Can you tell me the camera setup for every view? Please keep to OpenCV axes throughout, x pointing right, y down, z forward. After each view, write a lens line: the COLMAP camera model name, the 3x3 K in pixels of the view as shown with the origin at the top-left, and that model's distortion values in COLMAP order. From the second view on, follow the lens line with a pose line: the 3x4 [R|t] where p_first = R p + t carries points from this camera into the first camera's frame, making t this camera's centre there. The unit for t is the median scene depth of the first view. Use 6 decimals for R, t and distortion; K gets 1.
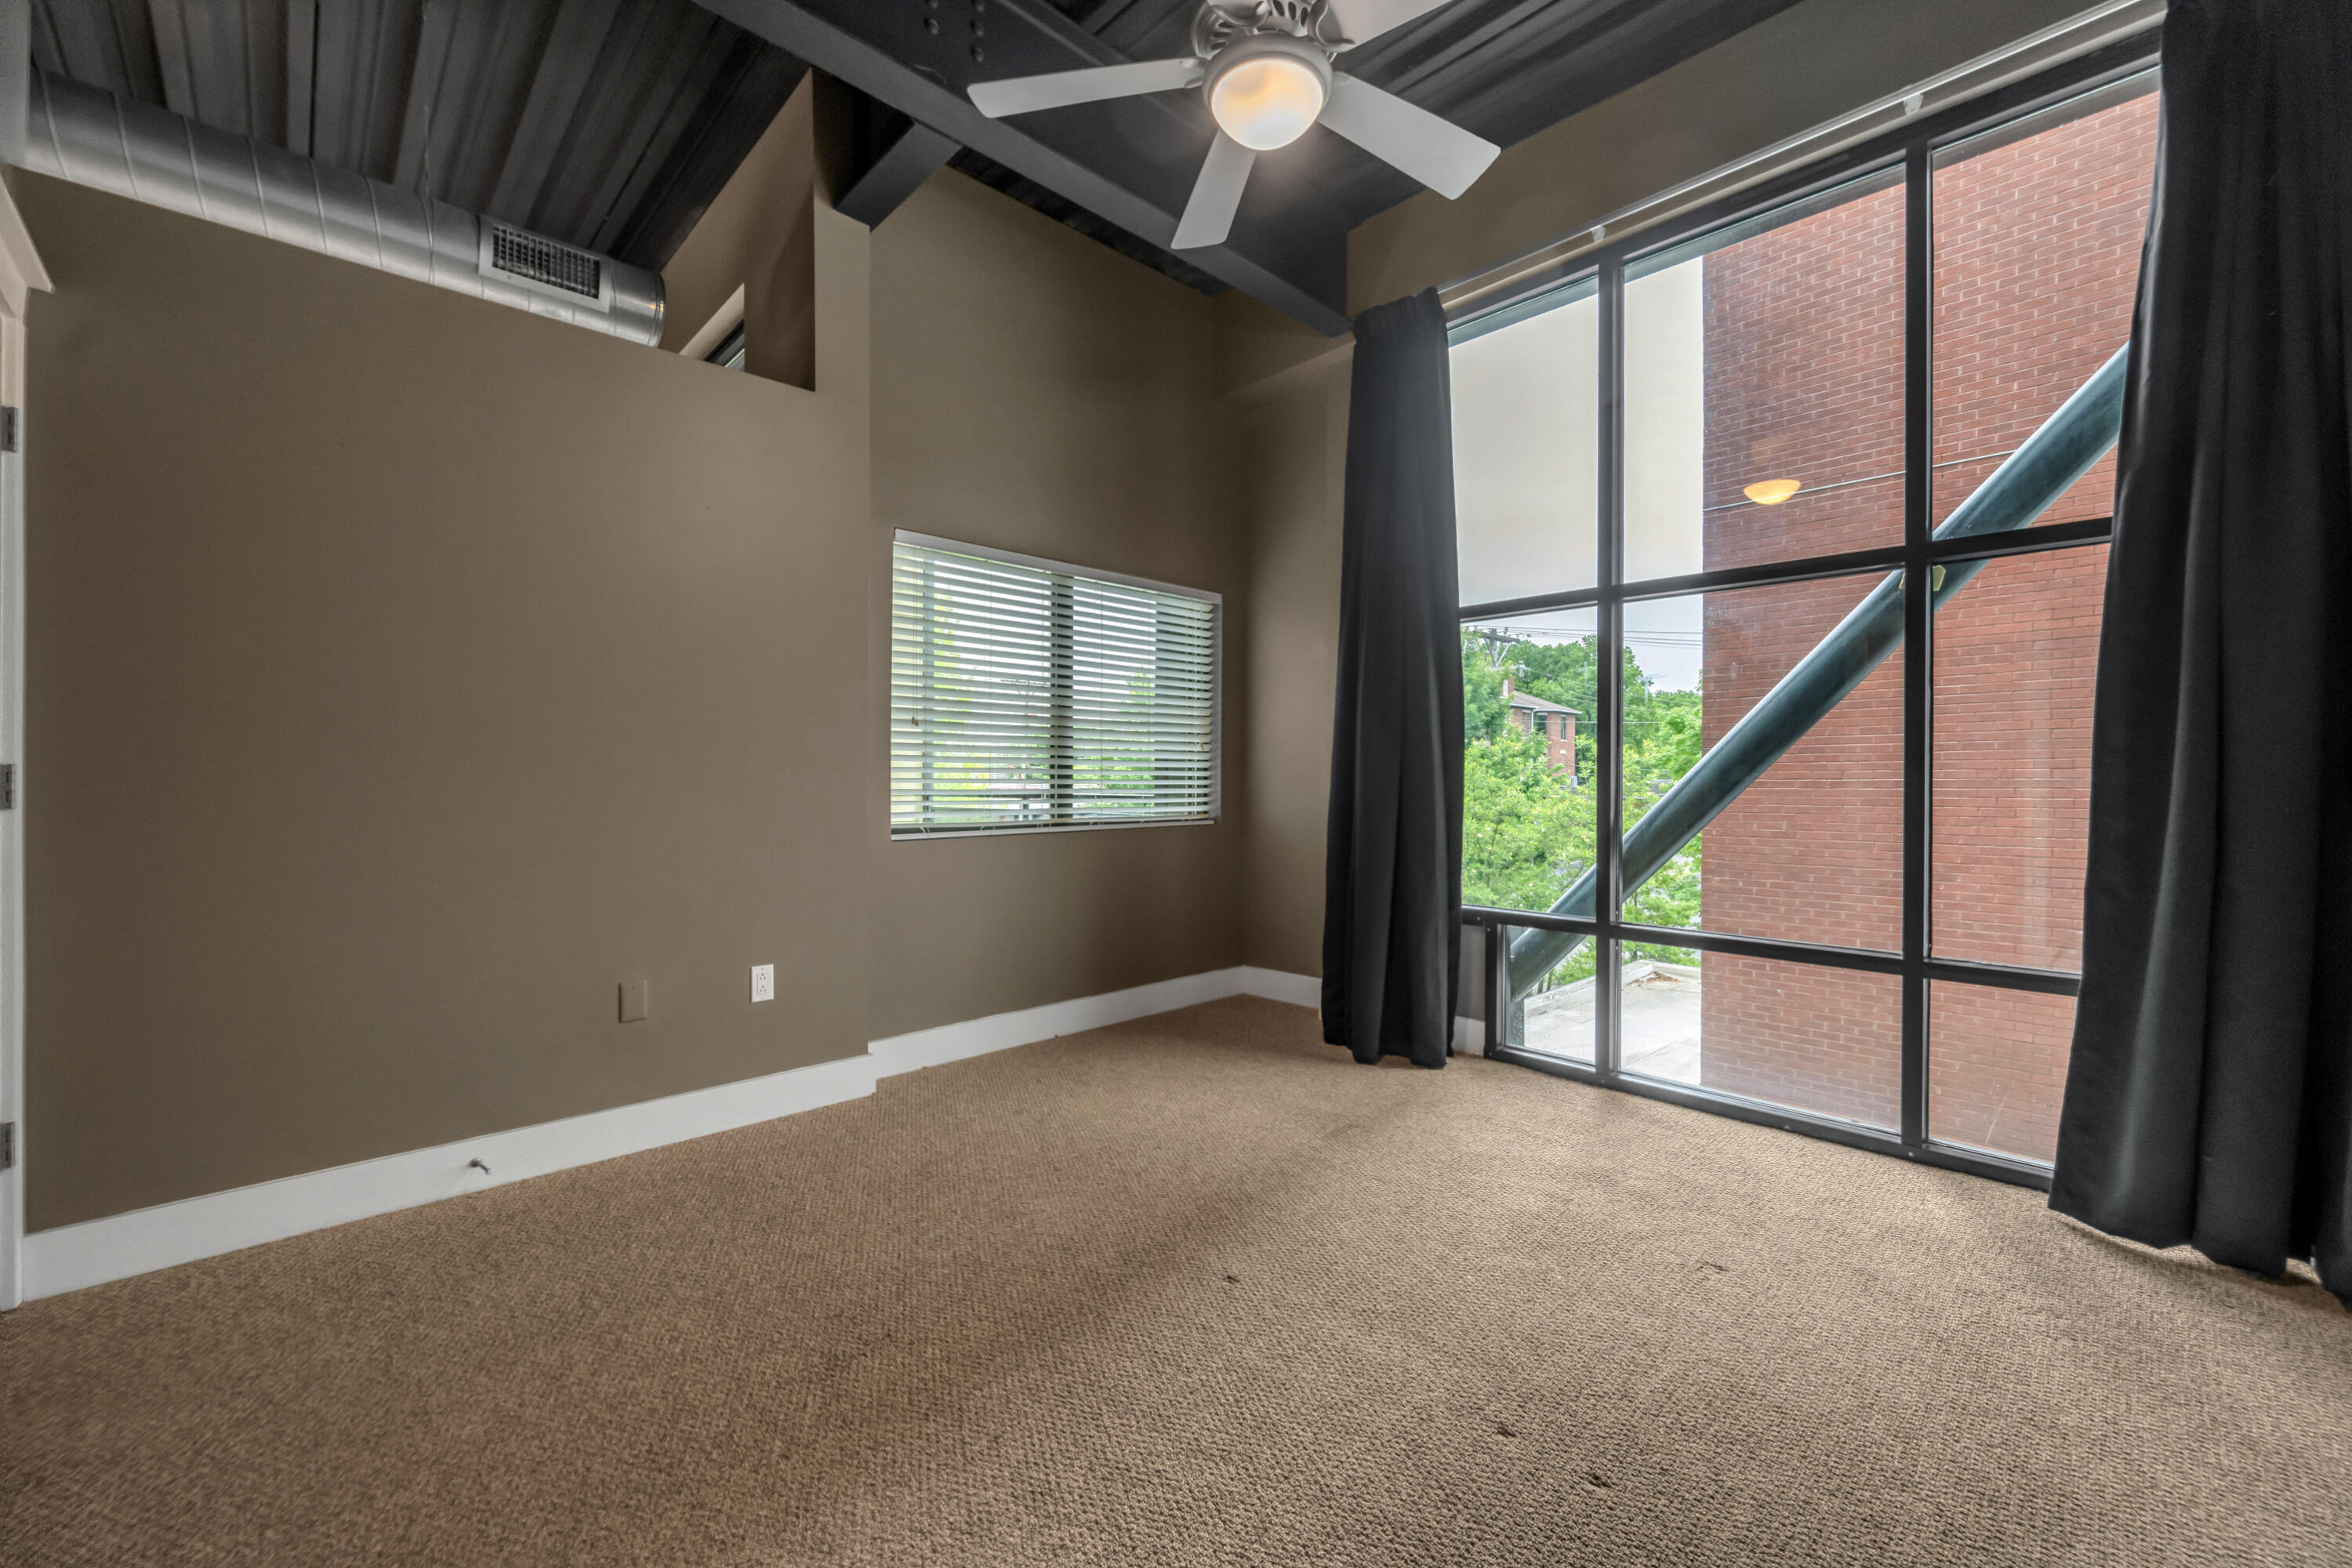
lens RADIAL K [[939.3, 0, 1184.0], [0, 939.3, 779.5], [0, 0, 1]] dist [-0.003862, -0.000182]
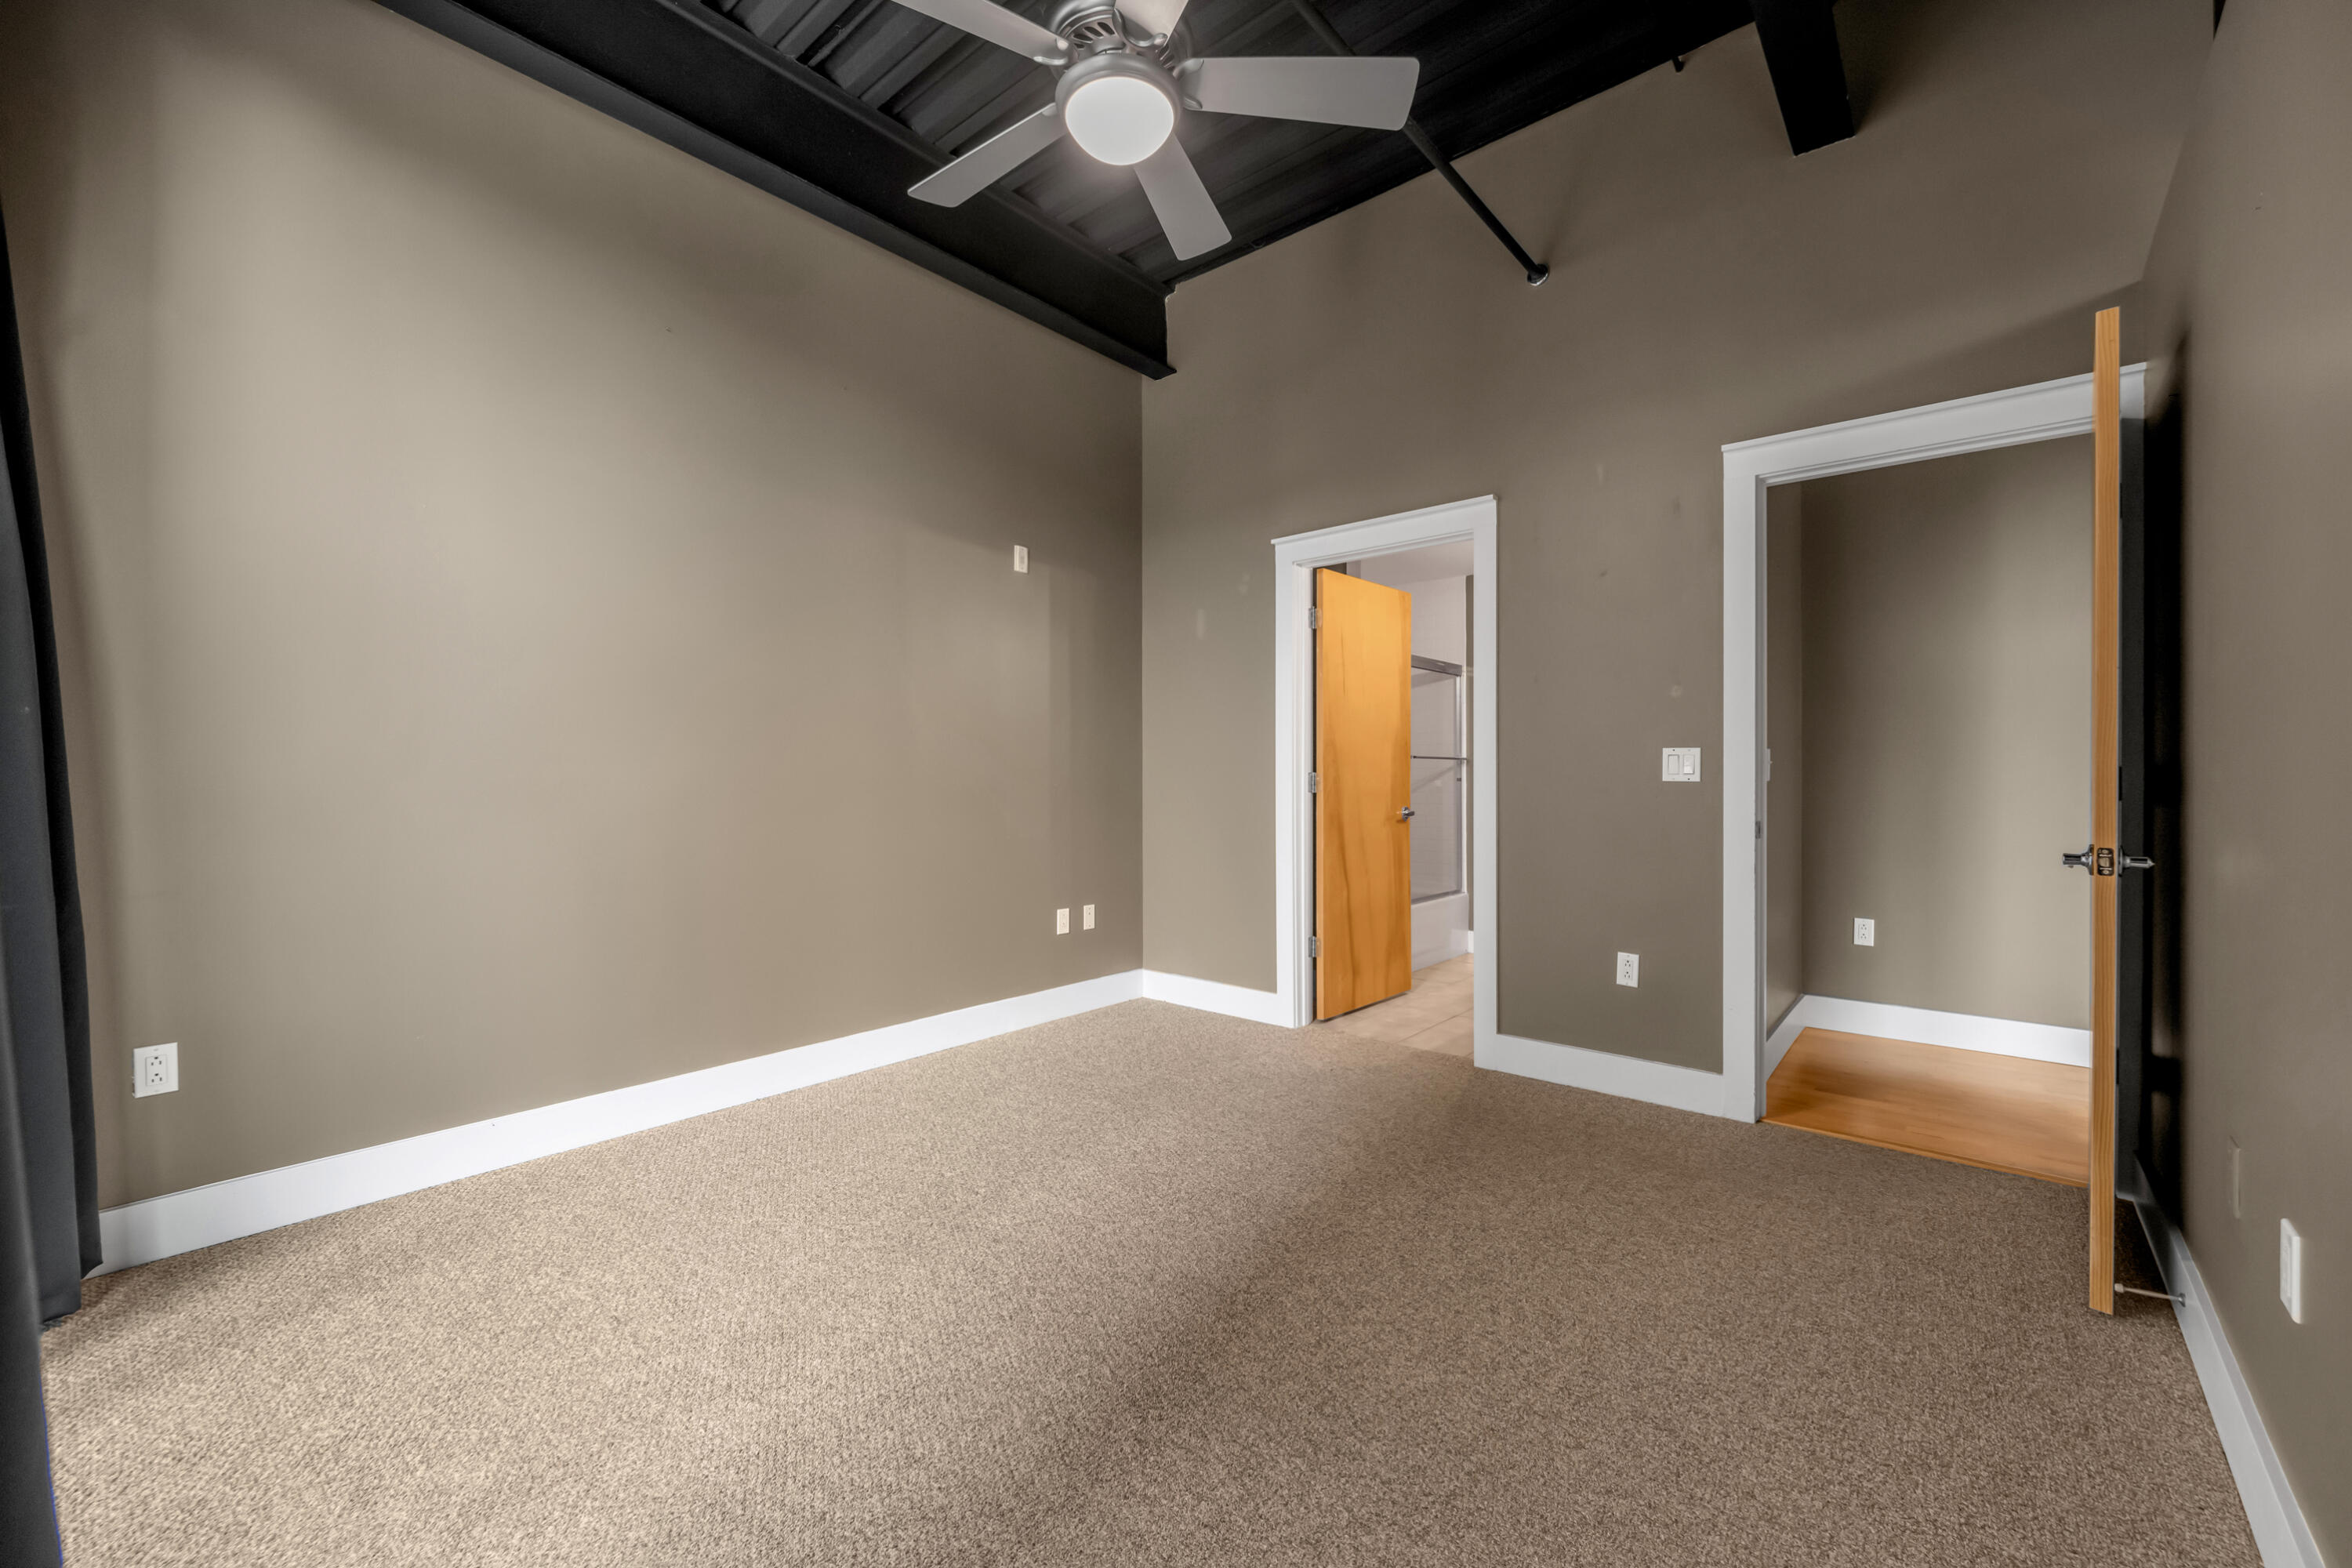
lens RADIAL K [[939.3, 0, 1184.0], [0, 939.3, 779.5], [0, 0, 1]] dist [-0.003862, -0.000182]
pose [[-0.995259, 0.000300, -0.097261, 0.080588], [-0.000173, 0.999988, 0.004852, -0.003663], [0.097261, 0.004846, -0.995247, 1.400064]]
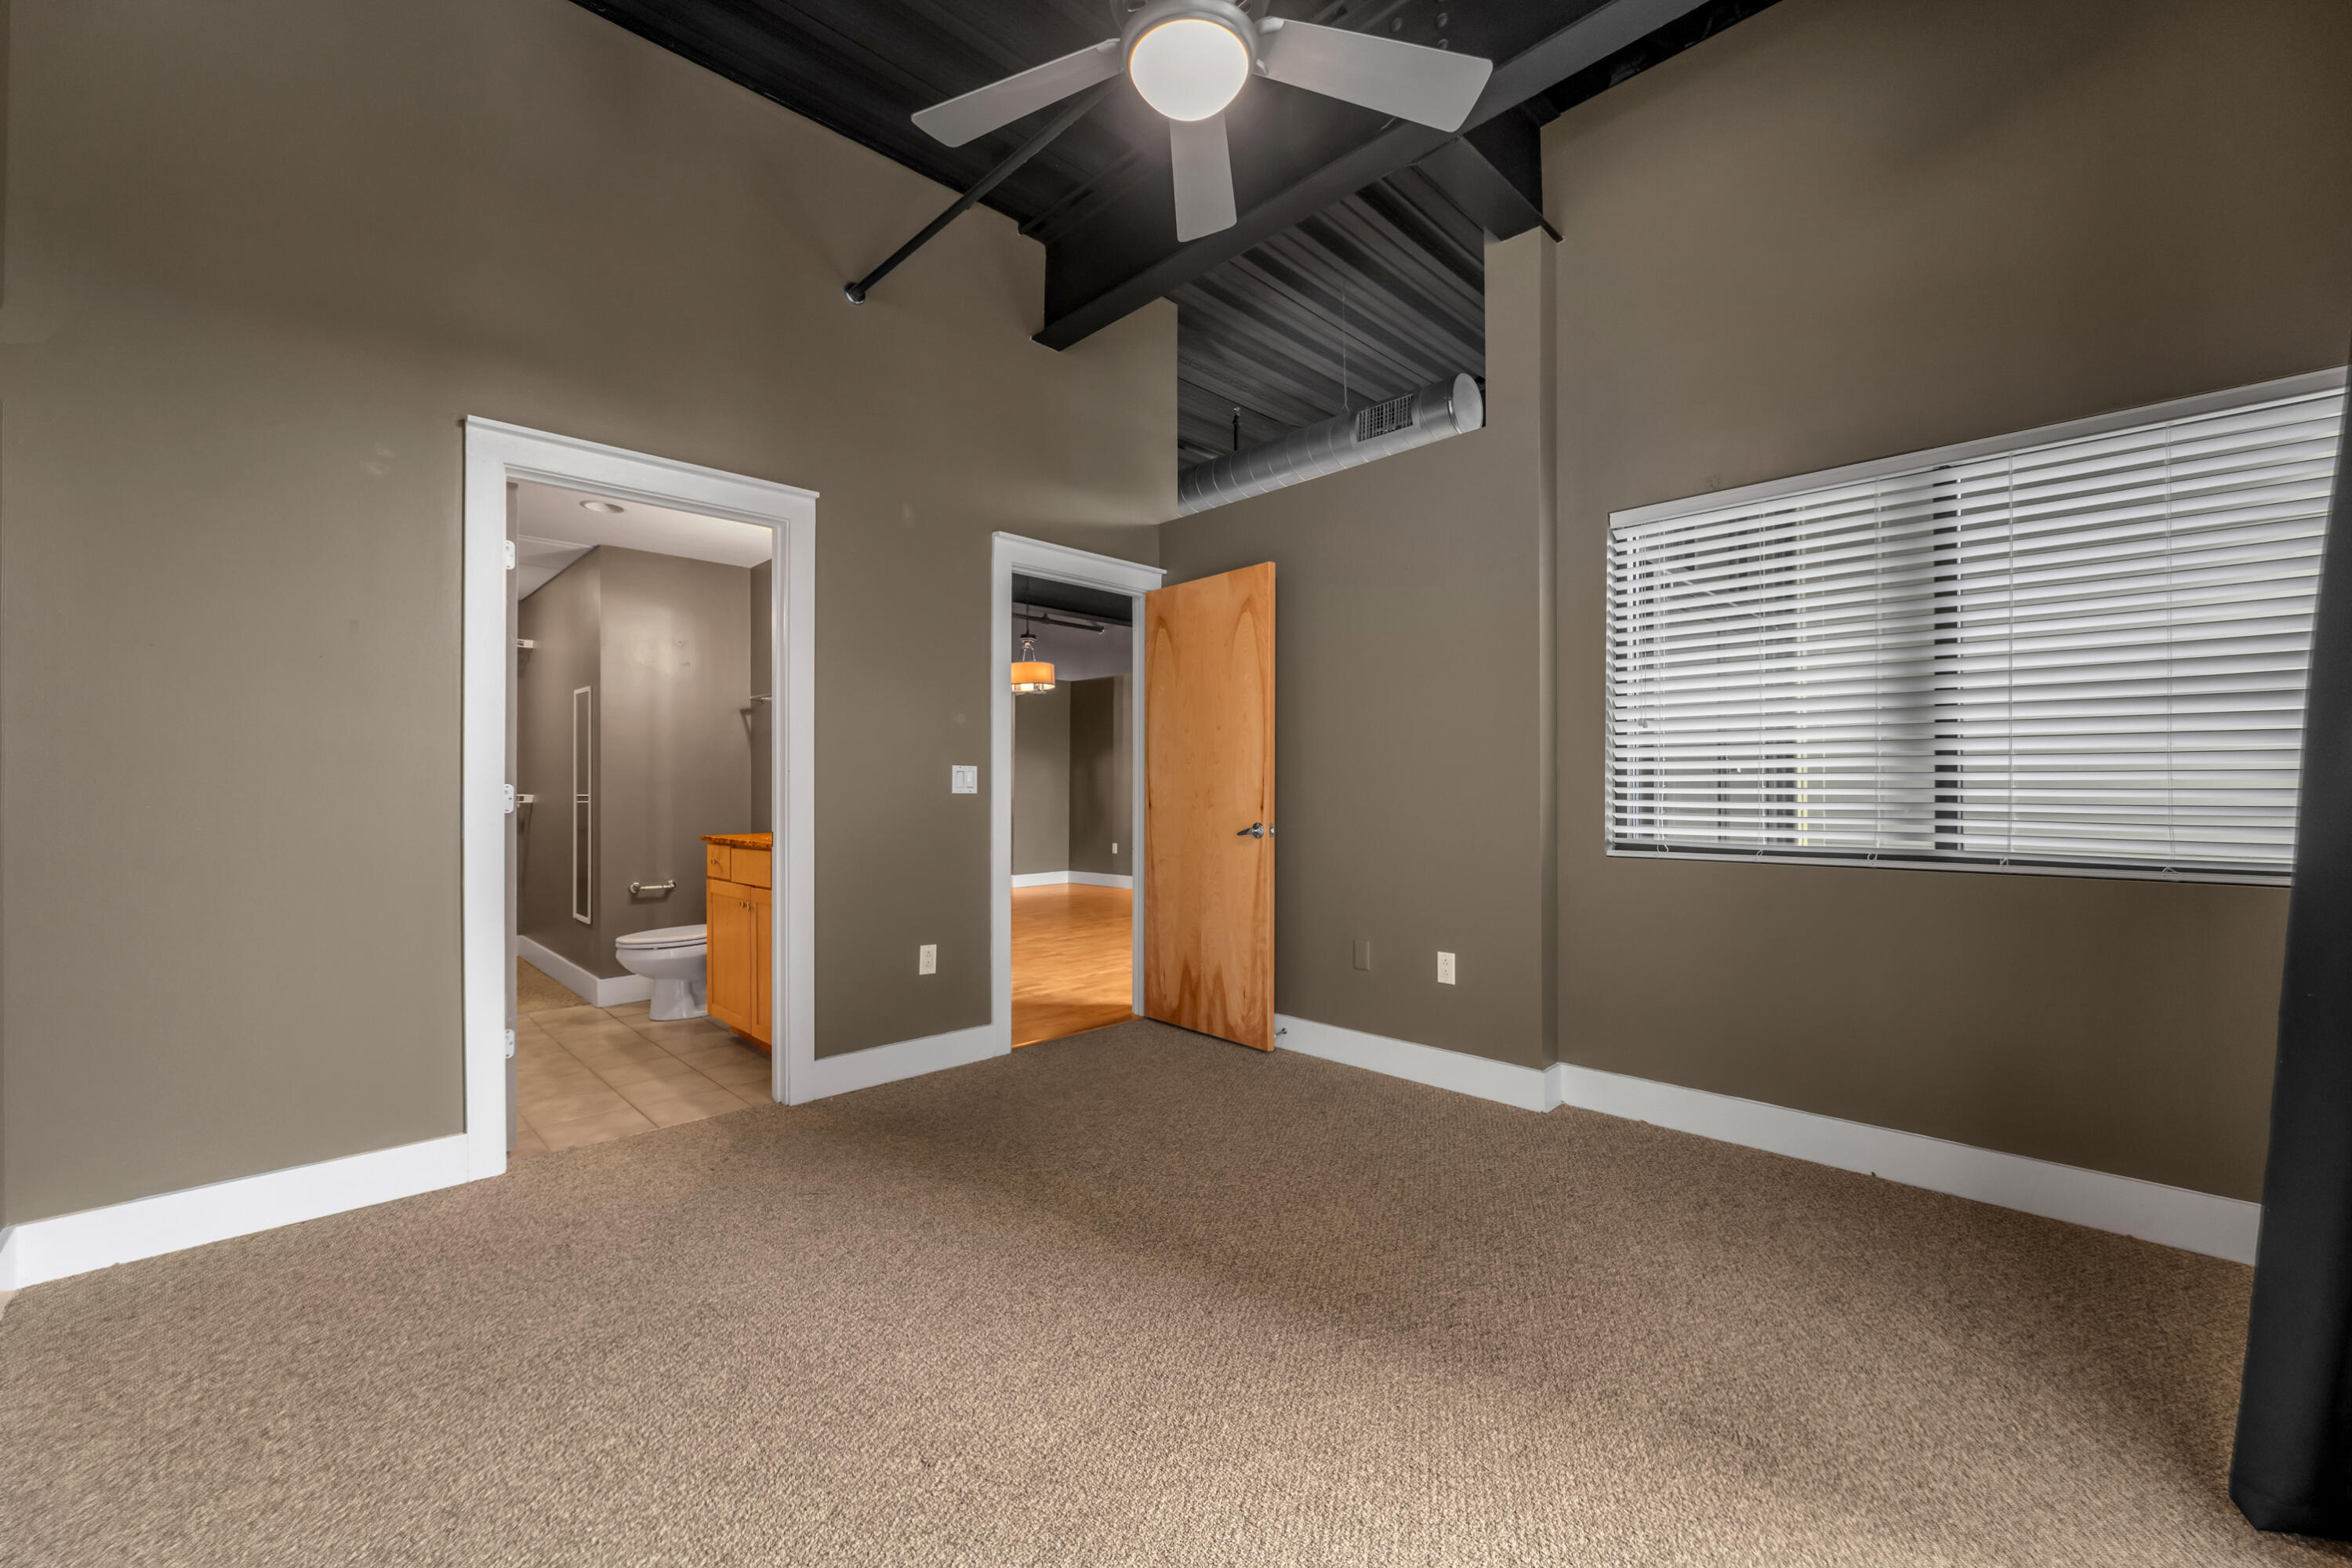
lens RADIAL K [[938.0, 0, 1170.8], [0, 938.0, 787.1], [0, 0, 1]] dist [-0.000072, -0.000040]
pose [[0.007673, -0.004497, -0.999960, 0.706650], [0.001610, 0.999989, -0.004485, 0.001251], [0.999969, -0.001575, 0.007680, 0.669968]]
